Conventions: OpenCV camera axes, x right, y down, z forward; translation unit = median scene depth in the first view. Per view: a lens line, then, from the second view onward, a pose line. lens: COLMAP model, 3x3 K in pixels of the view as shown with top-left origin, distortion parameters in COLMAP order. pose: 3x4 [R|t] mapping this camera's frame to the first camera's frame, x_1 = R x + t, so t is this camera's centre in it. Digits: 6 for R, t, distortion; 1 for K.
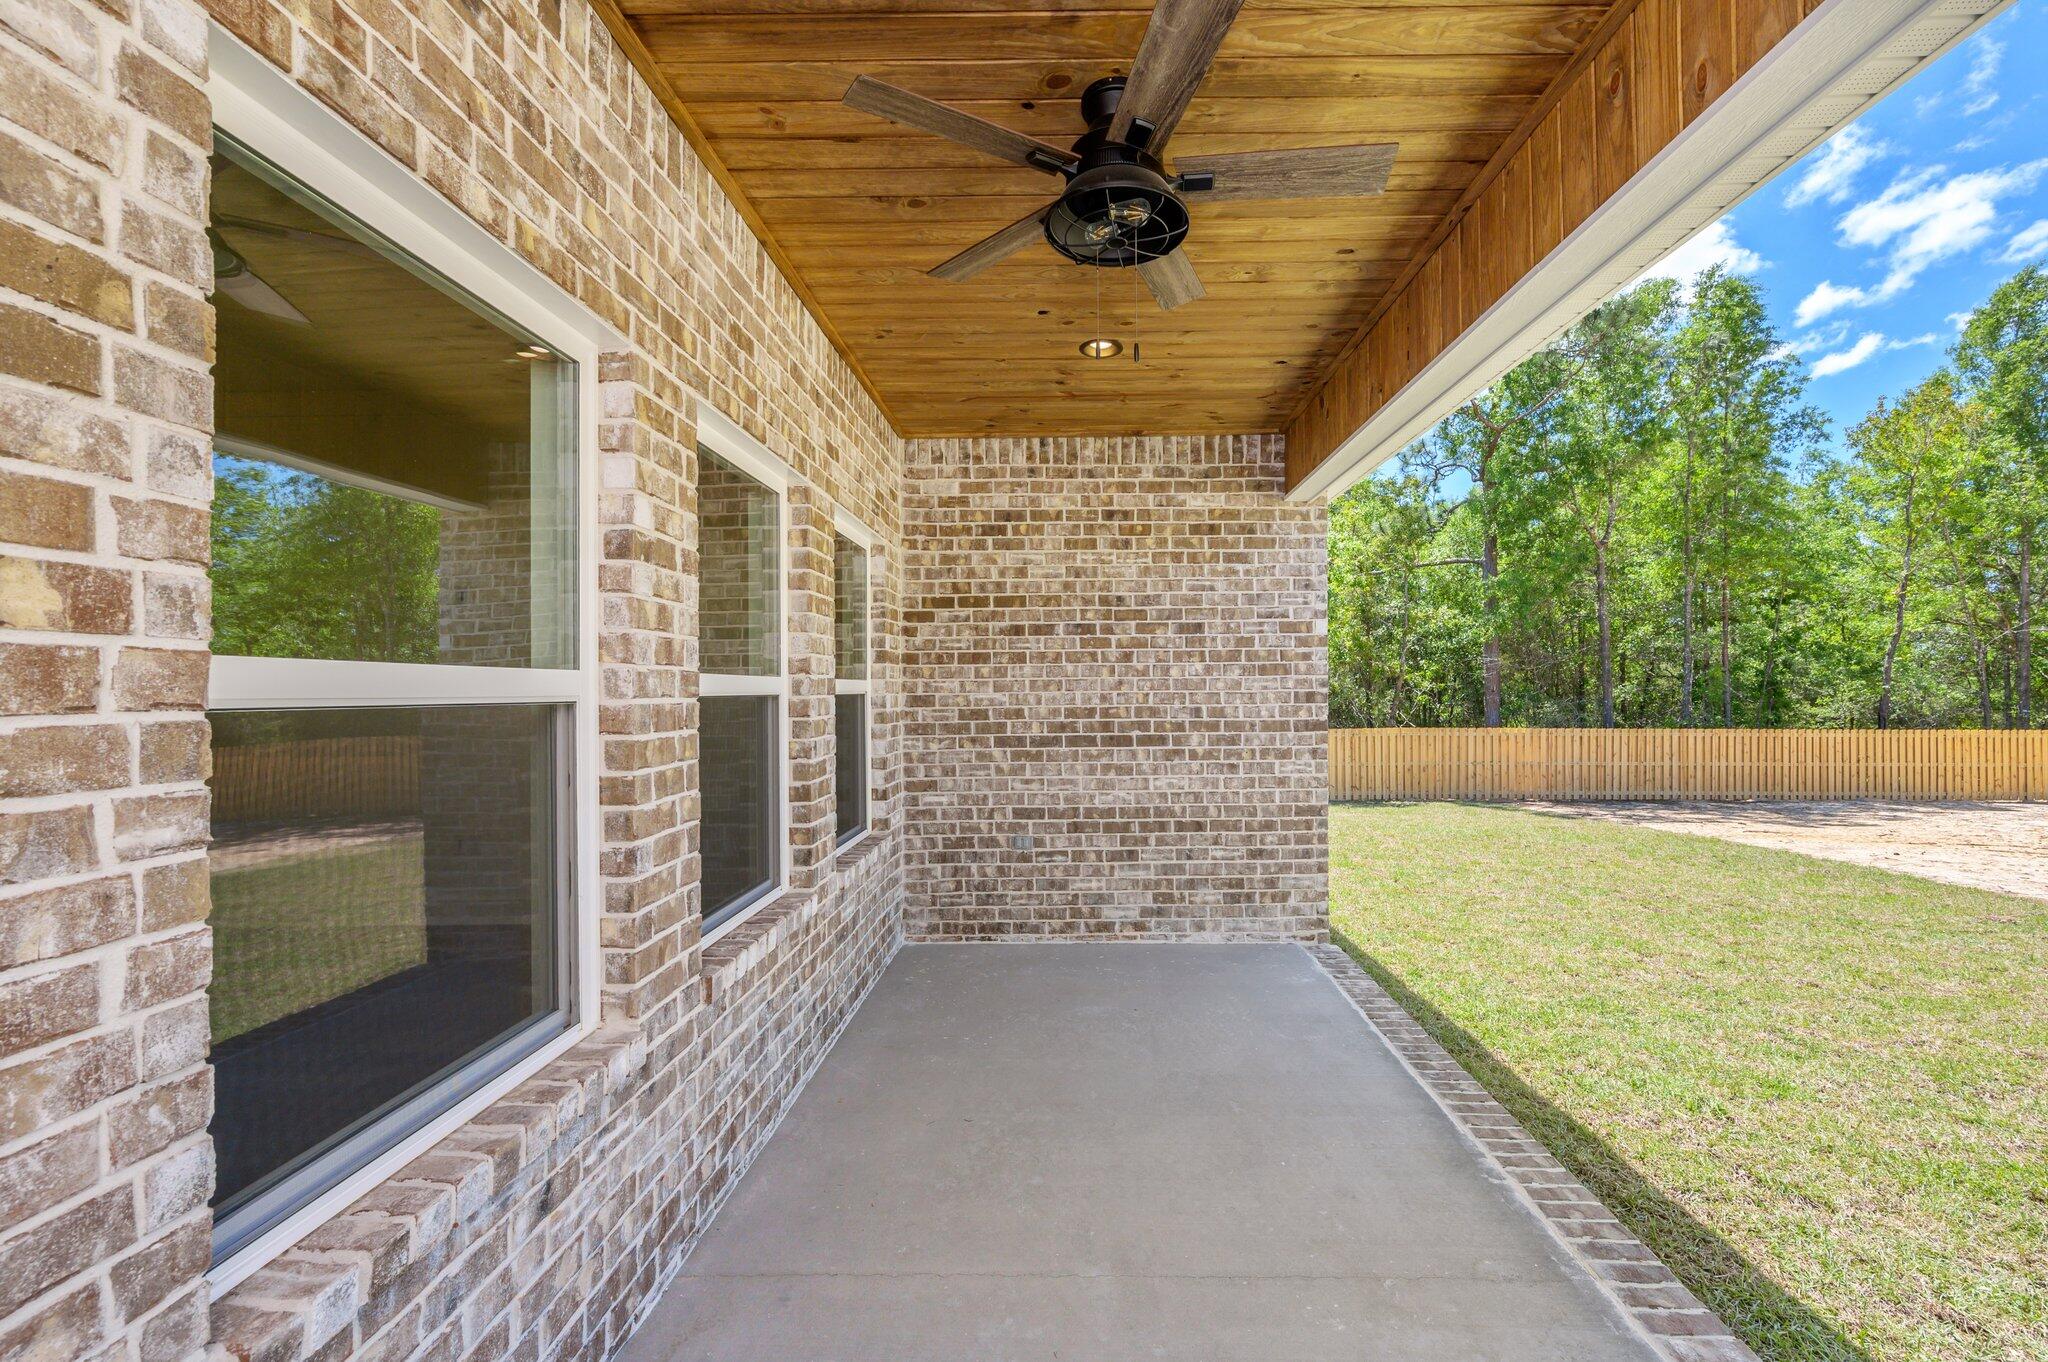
lens RADIAL K [[828.8, 0, 1081.0], [0, 828.8, 683.3], [0, 0, 1]] dist [0.000091, 0.000004]
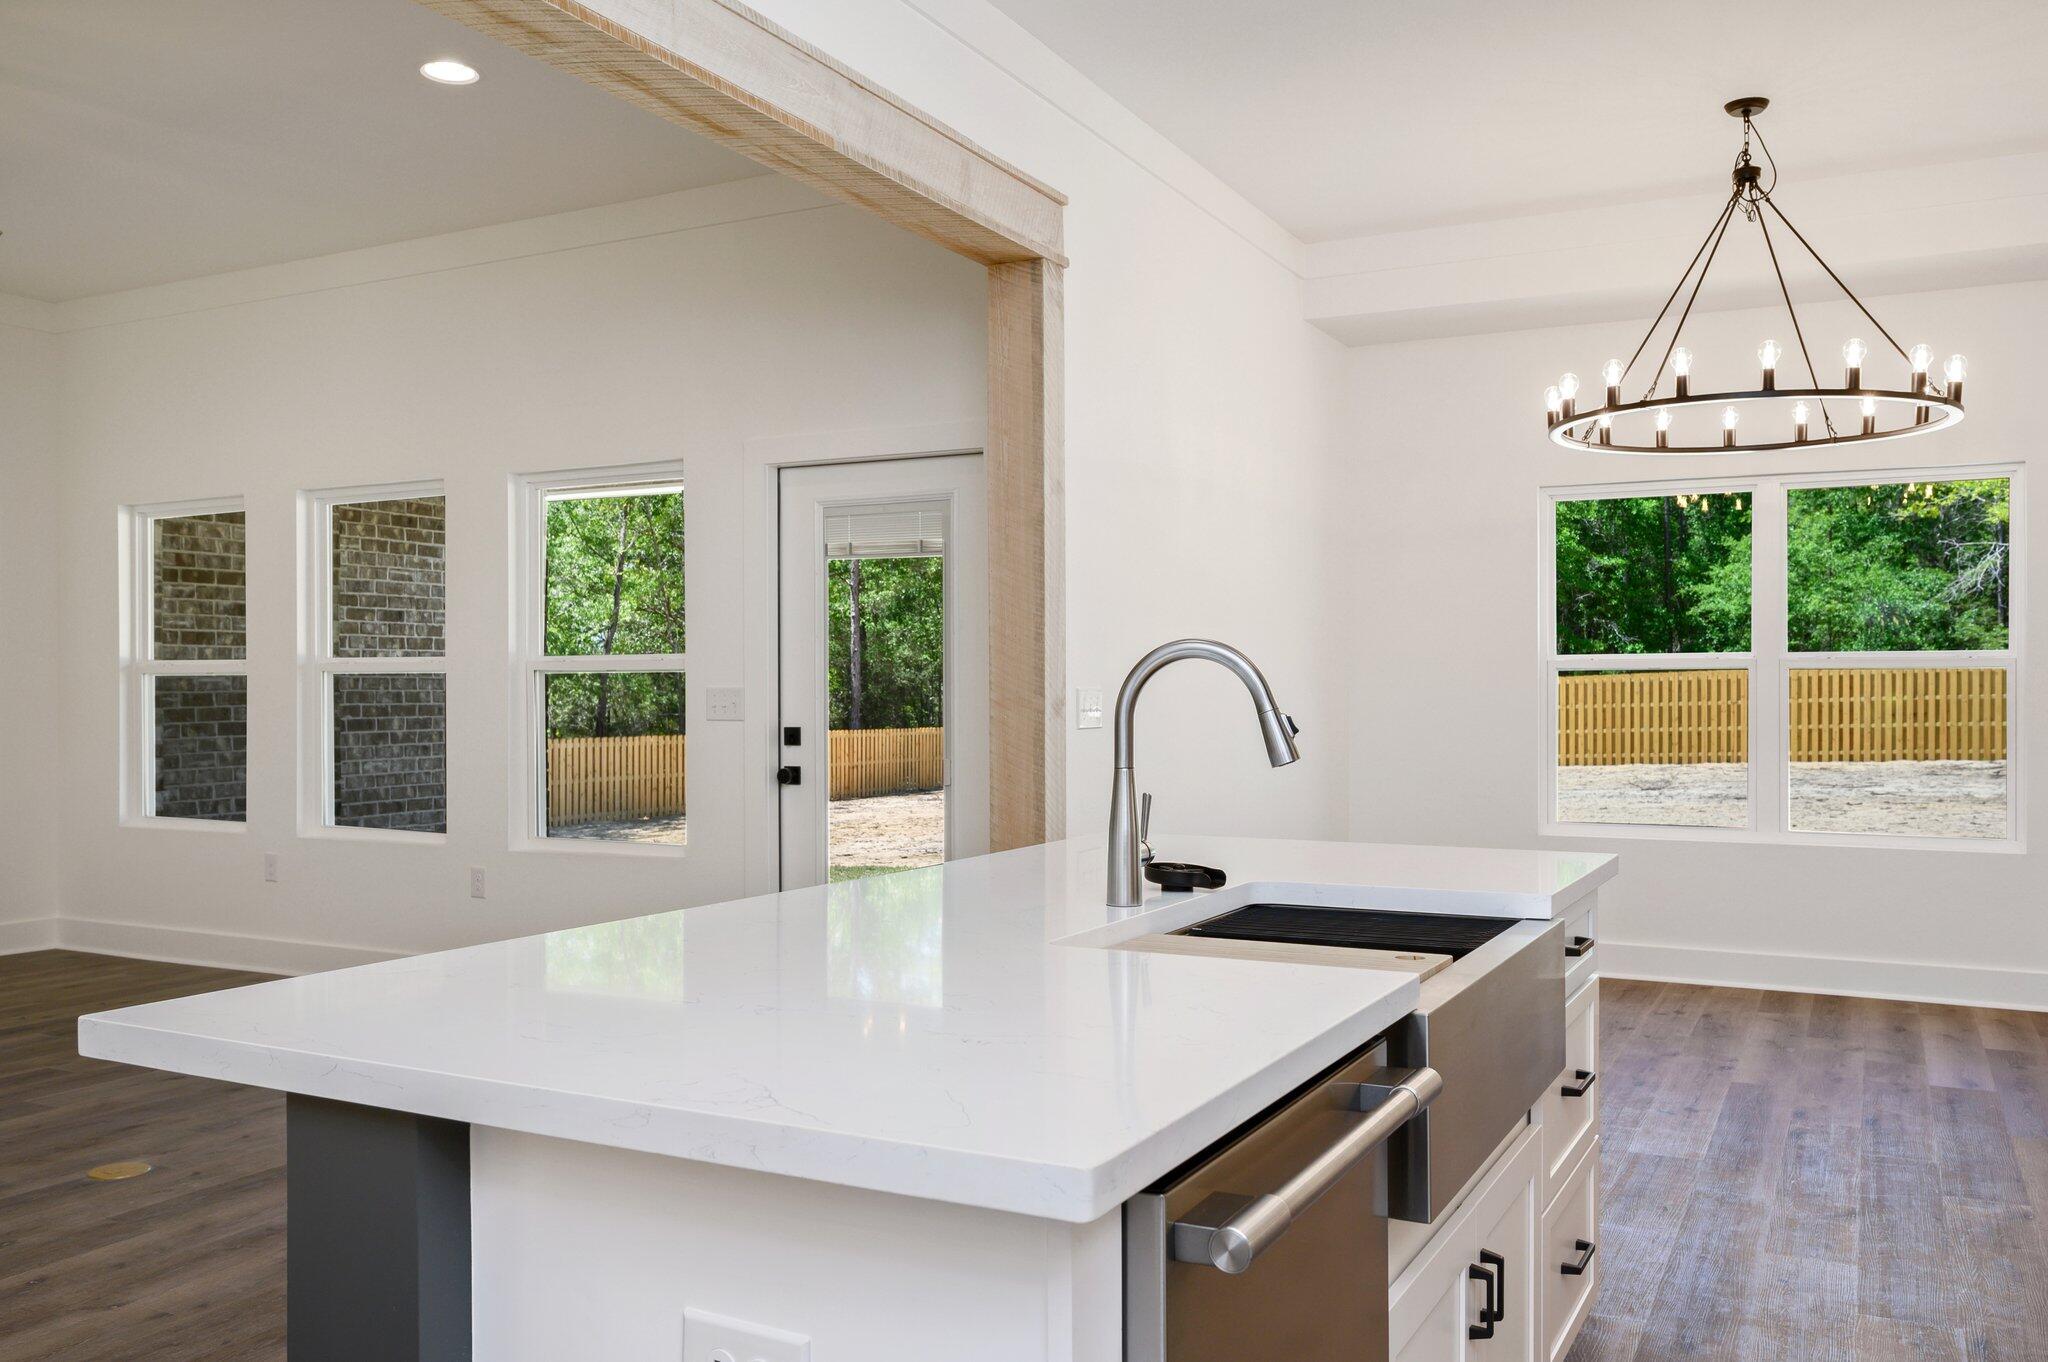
lens RADIAL K [[1641.0, 0, 1024.0], [0, 1641.0, 681.0], [0, 0, 1]] dist [-0.000019, -0.000059]
pose [[0.472387, 0.009166, 0.881344, -1.296470], [-0.009653, 0.999940, -0.005226, 0.017862], [-0.881338, -0.006039, 0.472447, -0.659476]]
